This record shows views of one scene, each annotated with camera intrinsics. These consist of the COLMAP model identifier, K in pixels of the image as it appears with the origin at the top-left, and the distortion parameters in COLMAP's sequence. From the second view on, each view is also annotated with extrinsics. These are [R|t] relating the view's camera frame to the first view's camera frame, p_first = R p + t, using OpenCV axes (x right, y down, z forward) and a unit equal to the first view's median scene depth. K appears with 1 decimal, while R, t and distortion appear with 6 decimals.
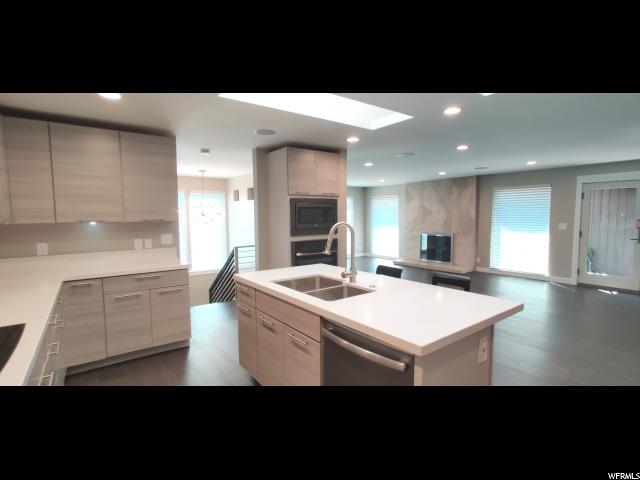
lens RADIAL K [[318.2, 0, 321.4], [0, 318.2, 242.9], [0, 0, 1]] dist [0.003482, 0.000403]
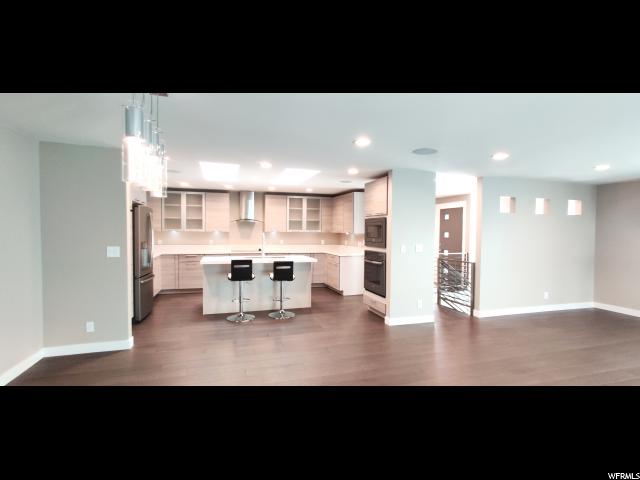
lens RADIAL K [[318.2, 0, 322.2], [0, 318.2, 240.8], [0, 0, 1]] dist [0.003482, 0.000403]
pose [[-0.323315, 0.037846, -0.945534, 1.207546], [-0.090407, 0.993394, 0.070675, -0.118631], [0.941963, 0.108334, -0.317758, 1.192244]]
